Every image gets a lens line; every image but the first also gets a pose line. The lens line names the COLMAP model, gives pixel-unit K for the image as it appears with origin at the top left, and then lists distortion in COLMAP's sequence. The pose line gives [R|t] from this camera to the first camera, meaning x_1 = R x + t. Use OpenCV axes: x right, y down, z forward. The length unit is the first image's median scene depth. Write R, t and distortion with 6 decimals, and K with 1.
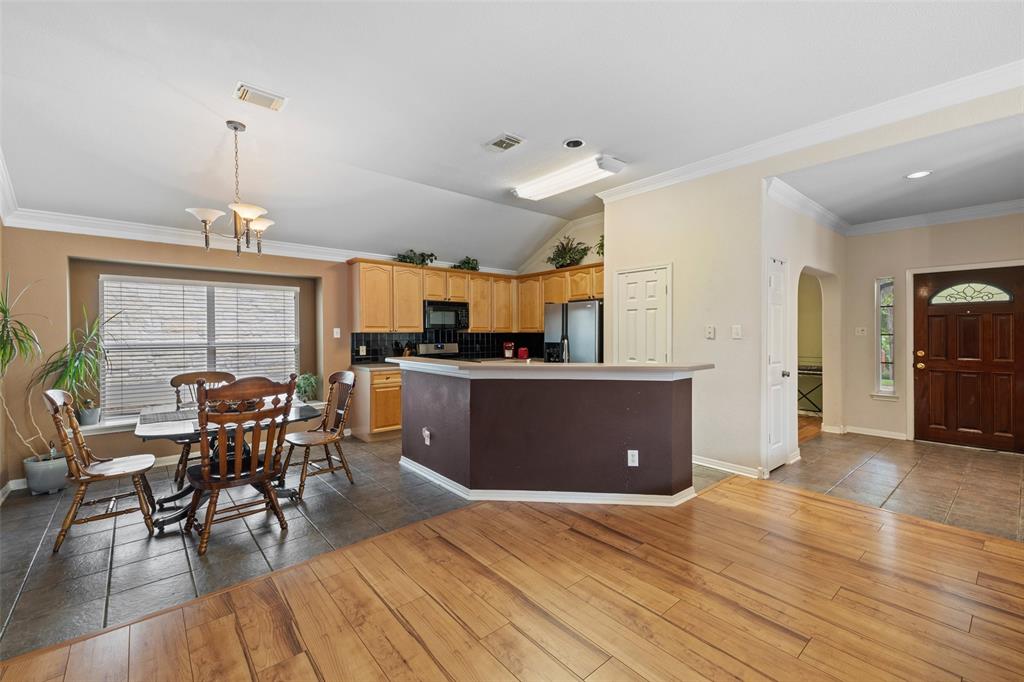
lens RADIAL K [[431.0, 0, 518.0], [0, 431.0, 339.0], [0, 0, 1]] dist [0.012706, 0.000112]
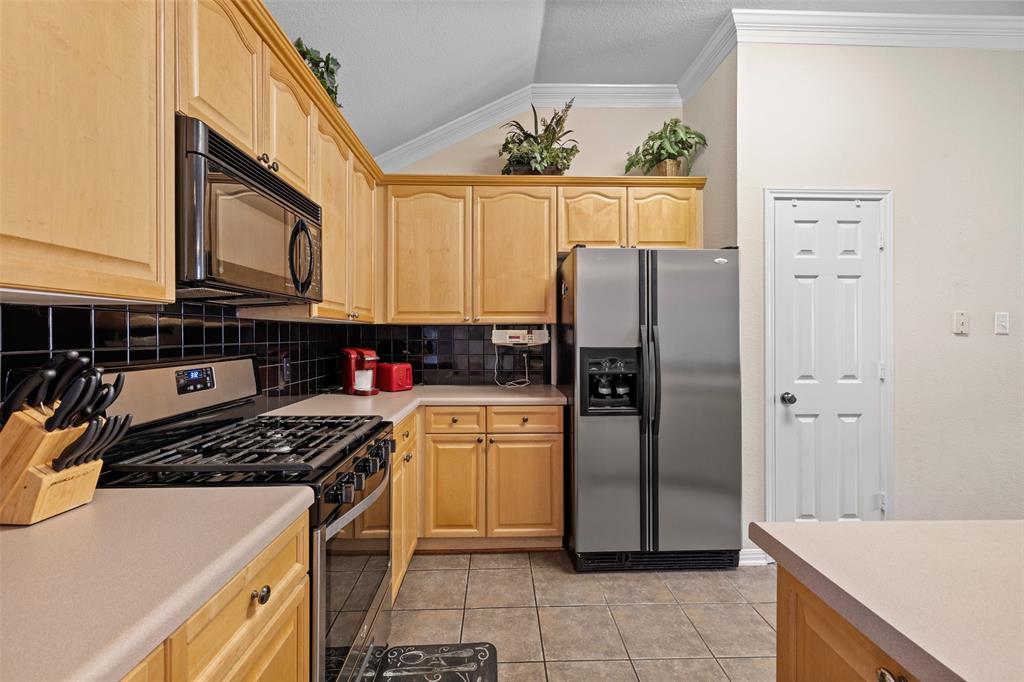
lens RADIAL K [[431.0, 0, 507.7], [0, 431.0, 334.4], [0, 0, 1]] dist [0.012706, 0.000112]
pose [[0.627830, 0.004610, 0.778337, -0.249795], [0.009977, 0.999853, -0.013970, 0.000760], [-0.778286, 0.016536, 0.627692, 0.731424]]
